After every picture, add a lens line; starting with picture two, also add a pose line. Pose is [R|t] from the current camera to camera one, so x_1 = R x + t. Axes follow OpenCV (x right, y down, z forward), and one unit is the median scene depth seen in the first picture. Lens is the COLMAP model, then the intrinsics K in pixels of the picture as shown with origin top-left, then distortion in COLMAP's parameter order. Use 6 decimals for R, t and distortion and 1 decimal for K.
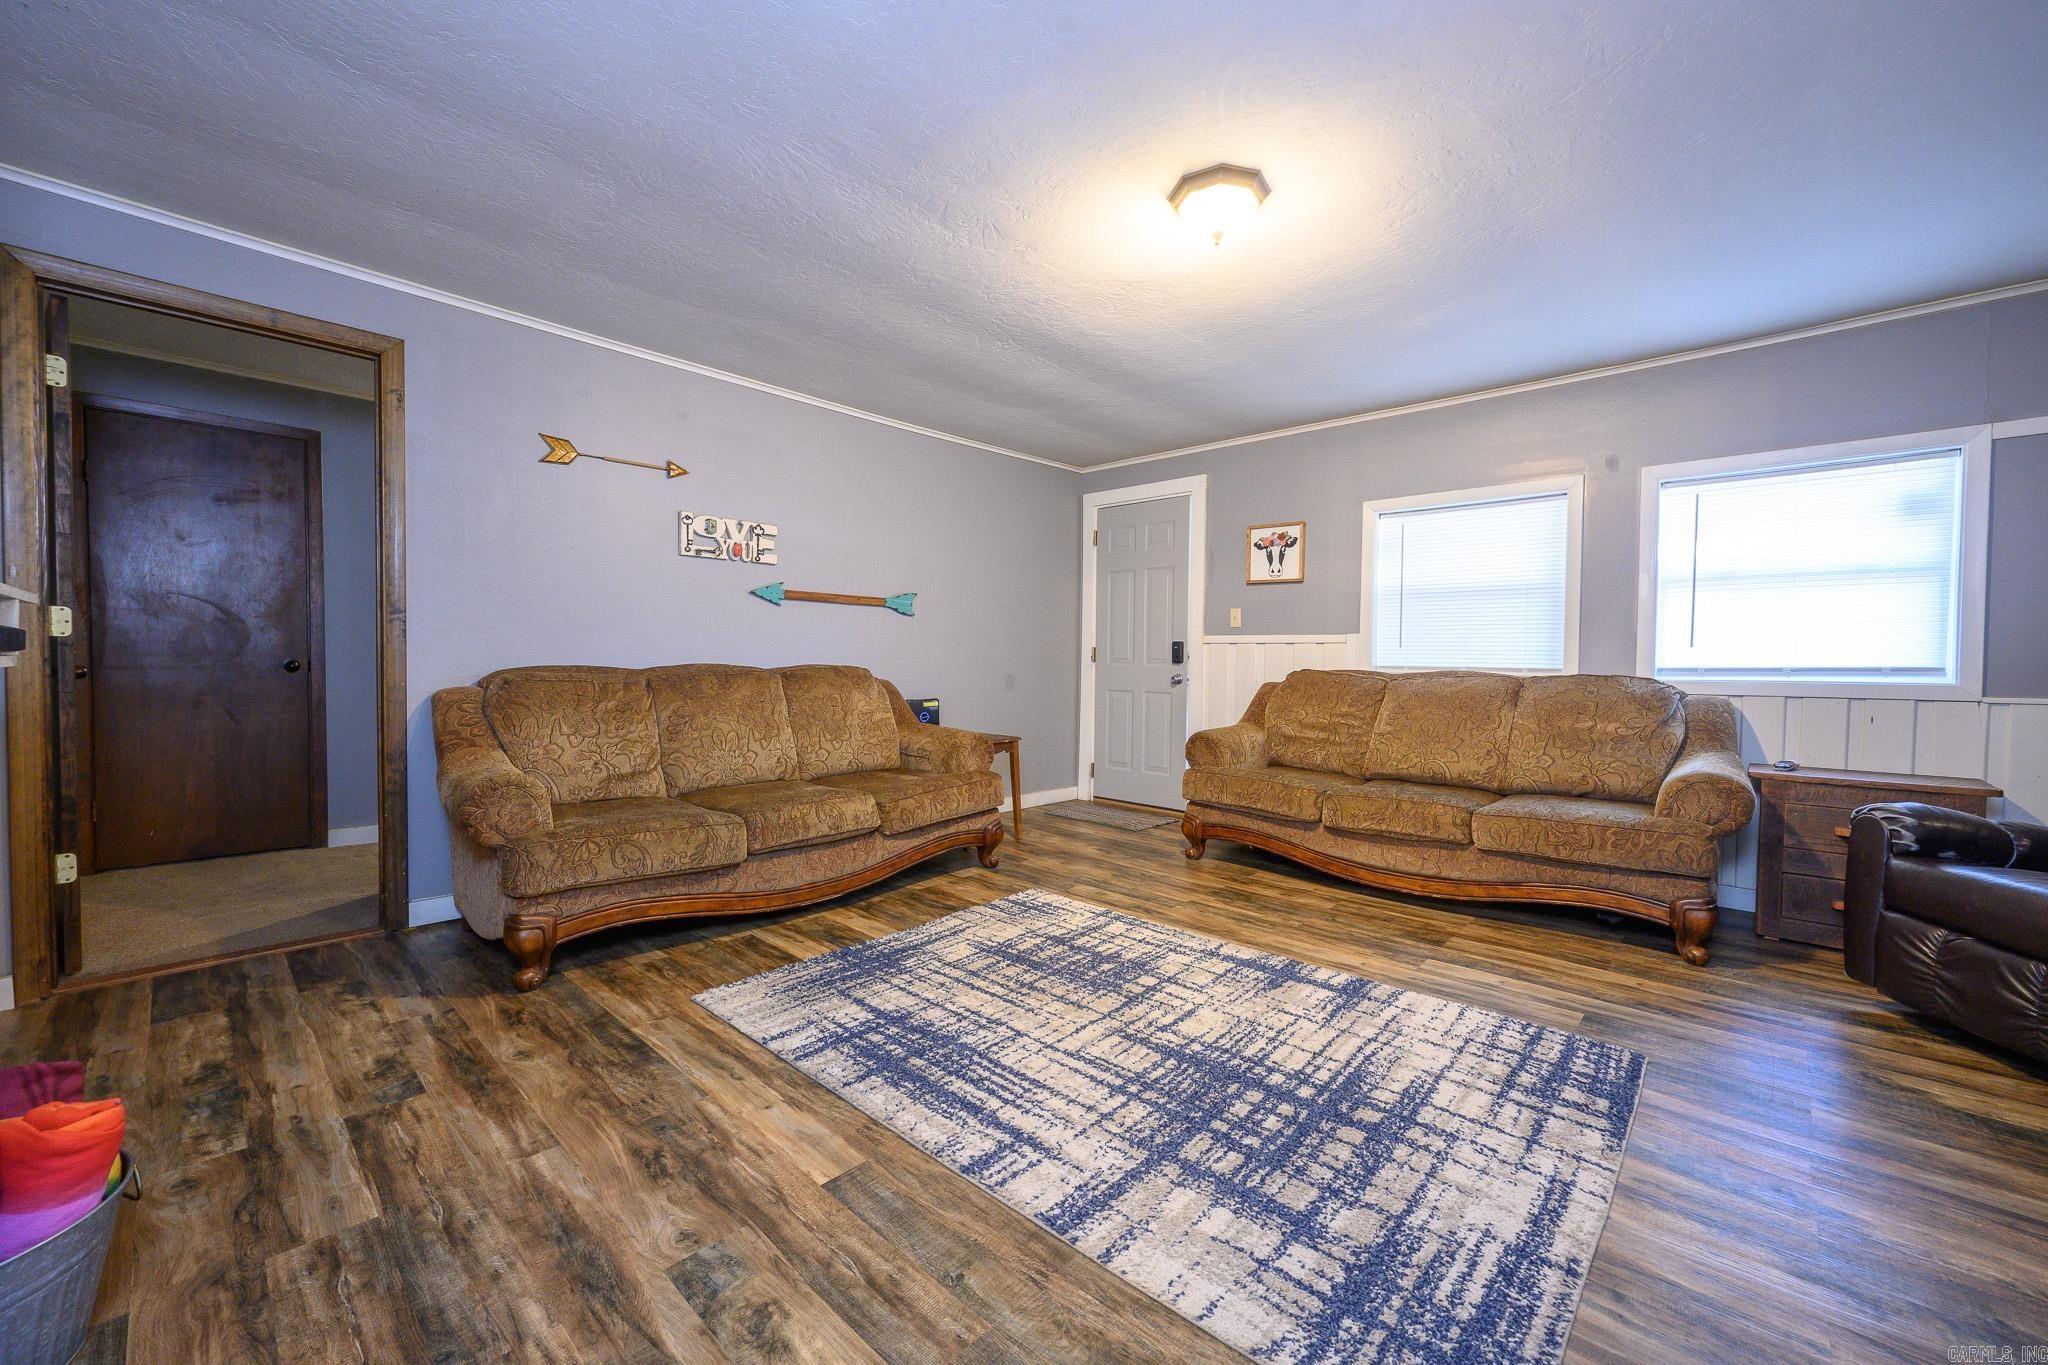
lens RADIAL K [[798.8, 0, 1024.0], [0, 798.8, 682.5], [0, 0, 1]] dist [-0.000265, -0.000056]
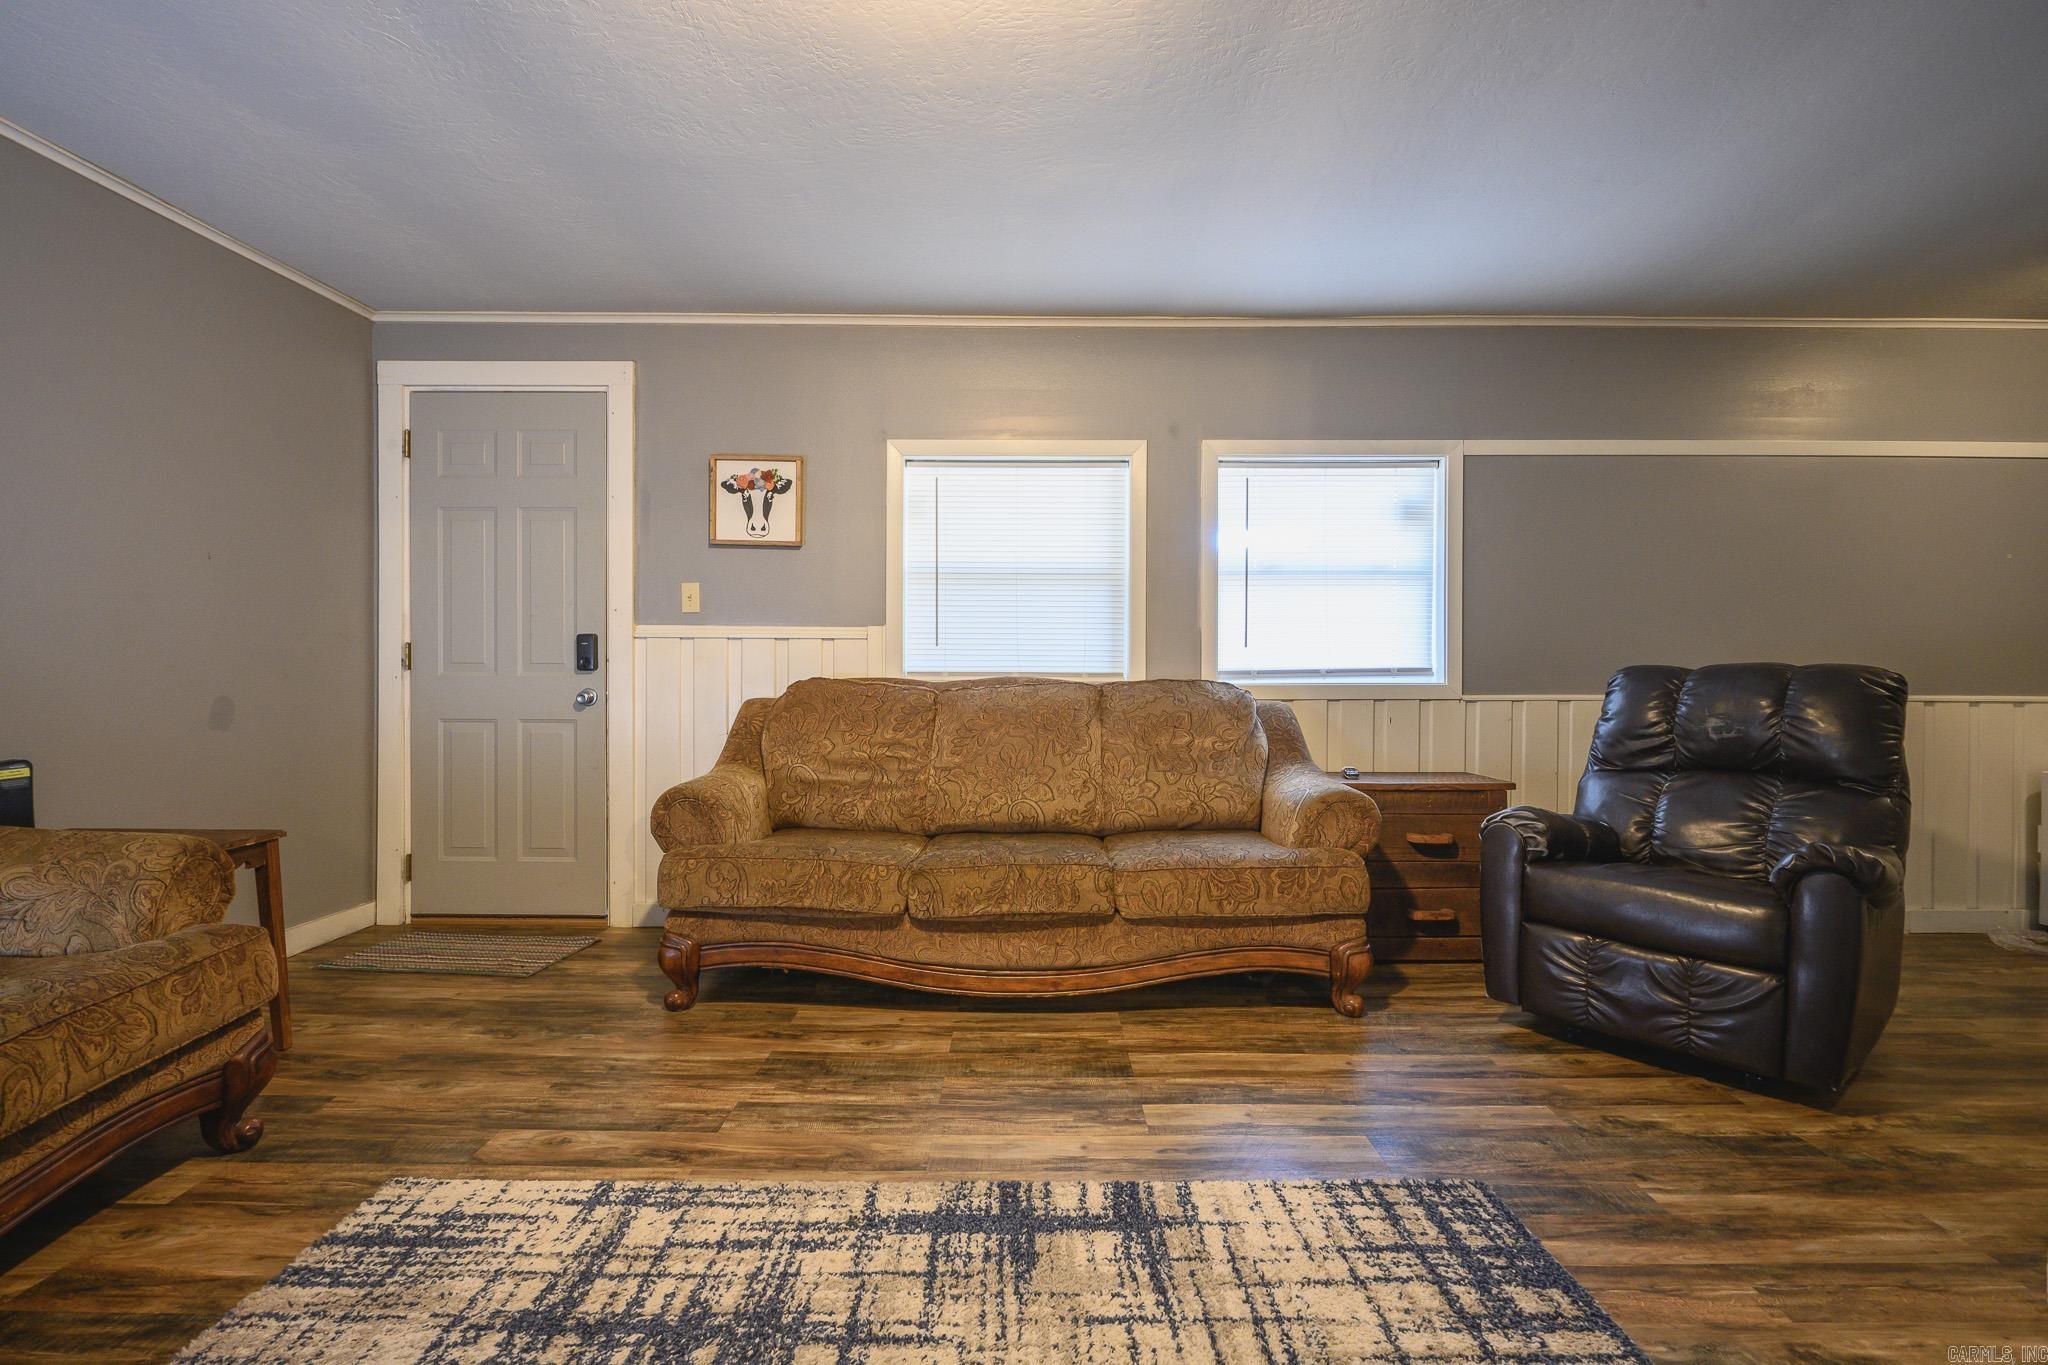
lens RADIAL K [[984.4, 0, 1034.3], [0, 984.4, 679.8], [0, 0, 1]] dist [-0.001638, -0.000326]
pose [[0.732093, -0.015262, 0.681034, -0.111859], [0.024825, 0.999683, -0.004283, -0.010249], [-0.680753, 0.020043, 0.732239, 0.416297]]
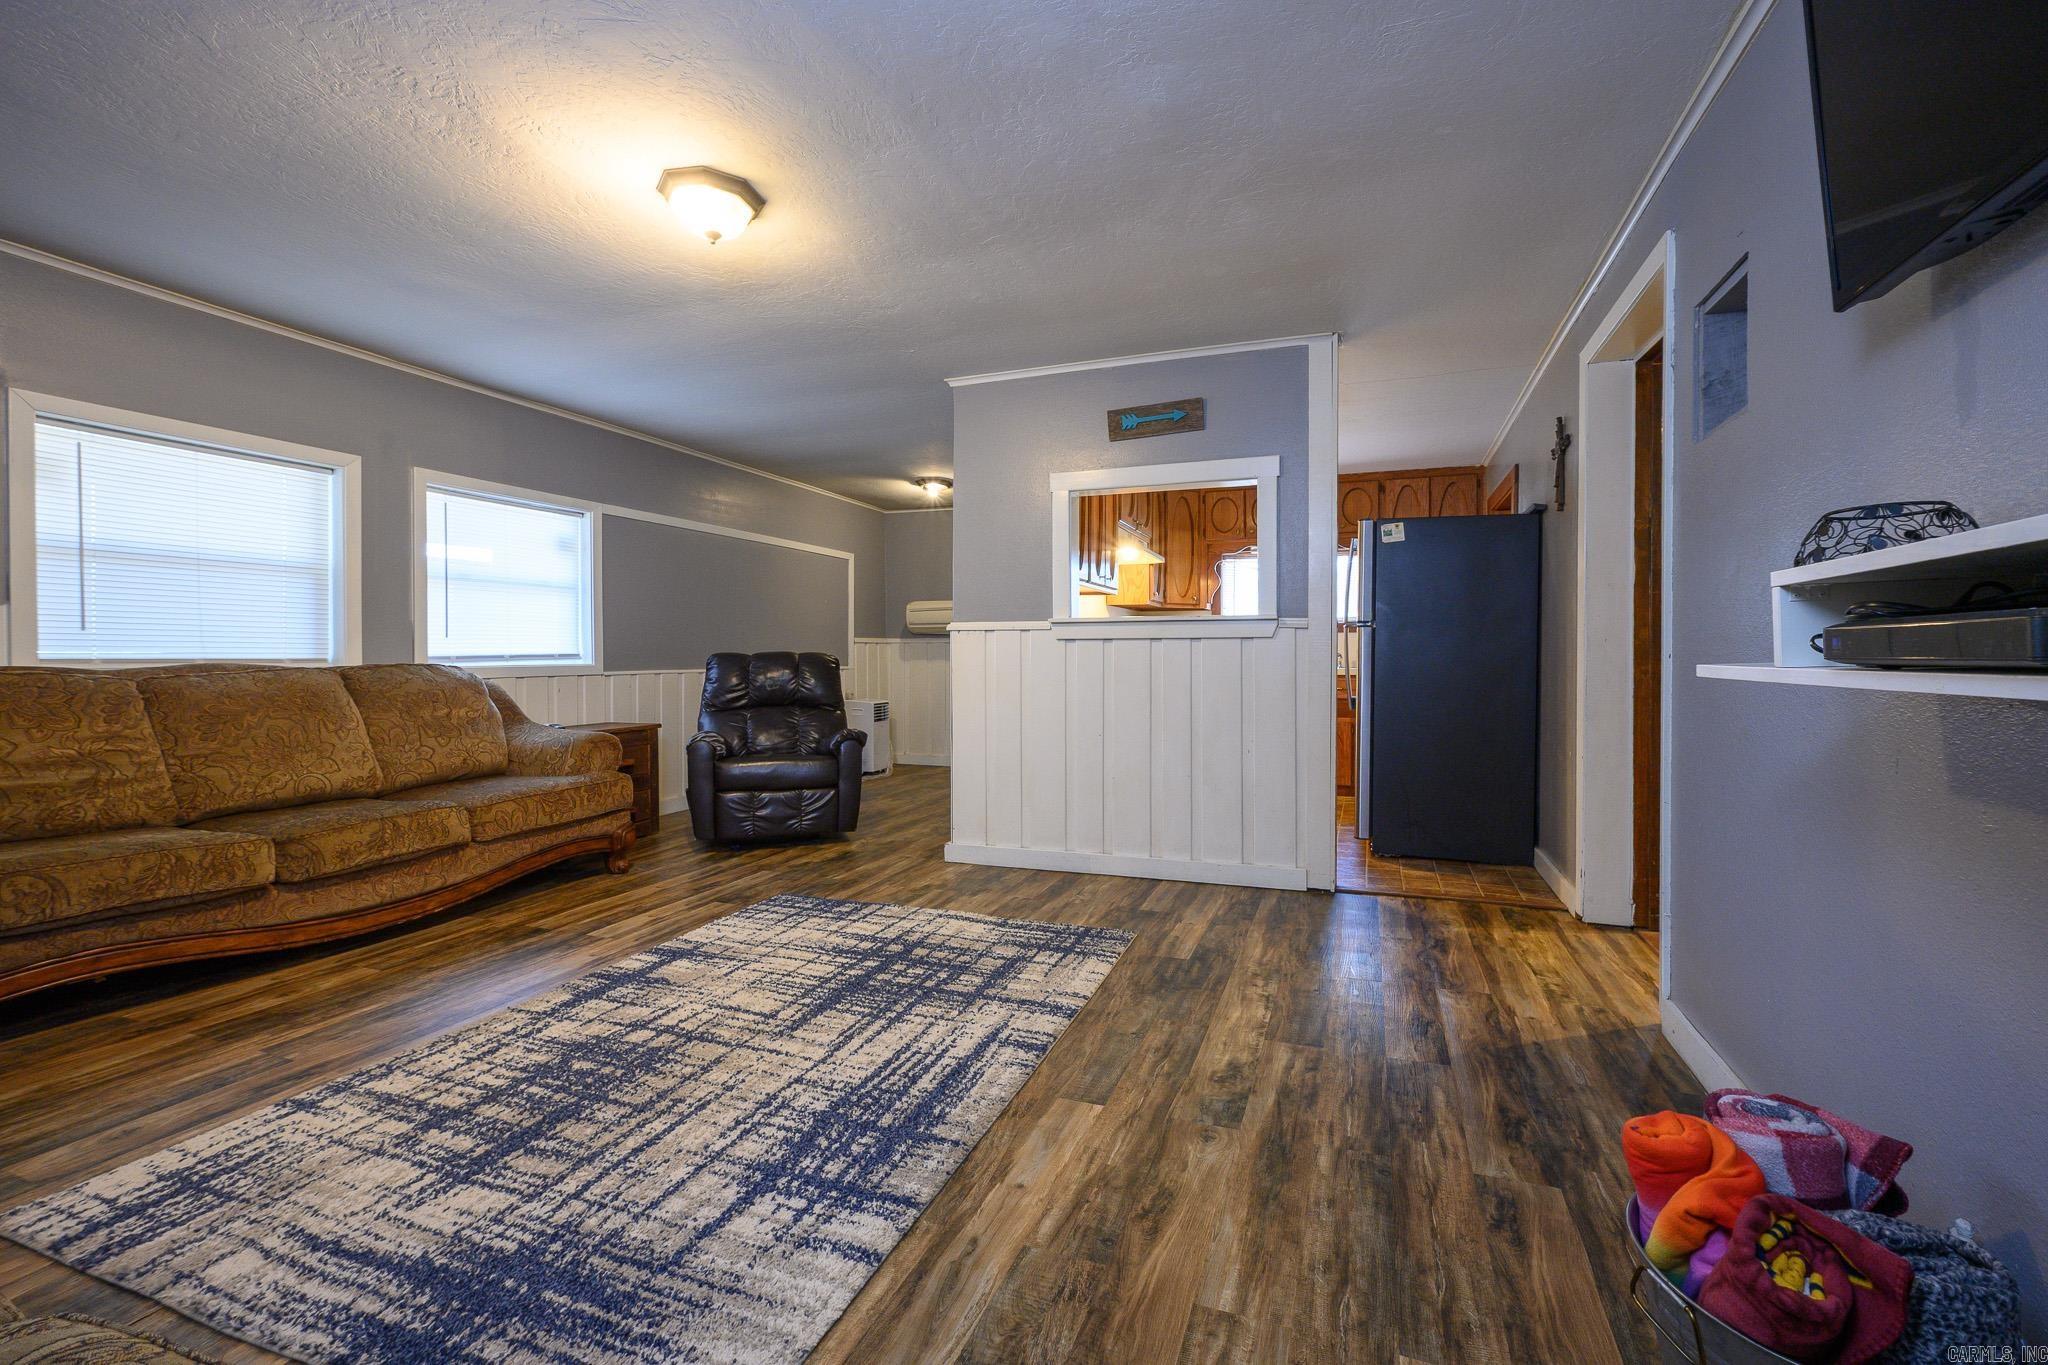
lens RADIAL K [[823.3, 0, 1066.2], [0, 823.3, 666.3], [0, 0, 1]] dist [-0.000176, -0.000173]
pose [[-0.390509, -0.023222, 0.920306, -0.682684], [0.022318, 0.999149, 0.034681, -0.029110], [-0.920329, 0.034082, -0.389658, 0.770868]]
